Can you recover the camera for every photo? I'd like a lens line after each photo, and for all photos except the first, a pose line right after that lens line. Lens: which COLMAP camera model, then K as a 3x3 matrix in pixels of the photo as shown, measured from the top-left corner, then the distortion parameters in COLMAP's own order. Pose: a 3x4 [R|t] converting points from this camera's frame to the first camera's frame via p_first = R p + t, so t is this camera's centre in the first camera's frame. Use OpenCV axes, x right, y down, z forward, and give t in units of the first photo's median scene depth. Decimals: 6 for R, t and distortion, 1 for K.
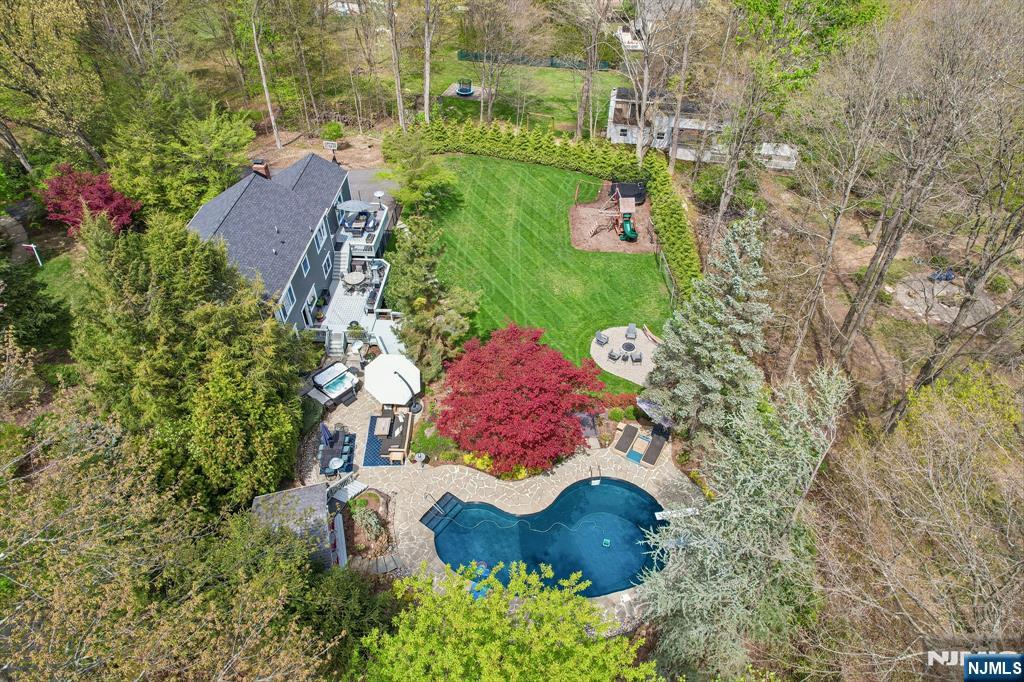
lens RADIAL K [[656.3, 0, 512.0], [0, 656.3, 341.0], [0, 0, 1]] dist [-0.040452, 0.003778]
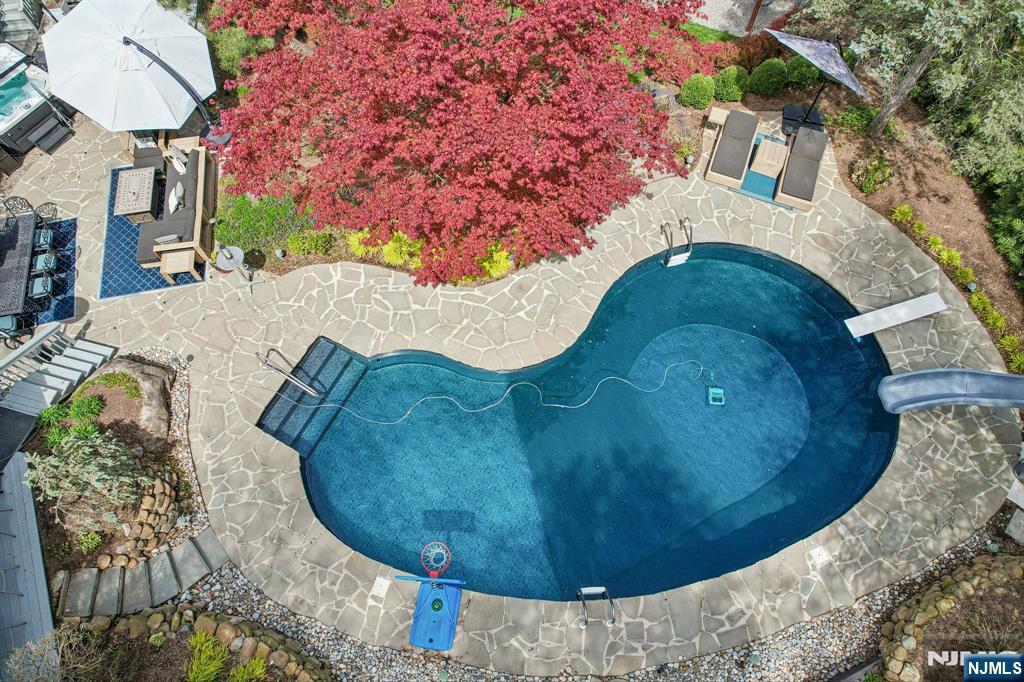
lens RADIAL K [[656.3, 0, 512.0], [0, 656.3, 341.0], [0, 0, 1]] dist [-0.040452, 0.003778]
pose [[0.987514, -0.143154, 0.065755, -0.010673], [0.107980, 0.919018, 0.379139, 0.094942], [-0.114705, -0.367304, 0.923001, 0.609882]]
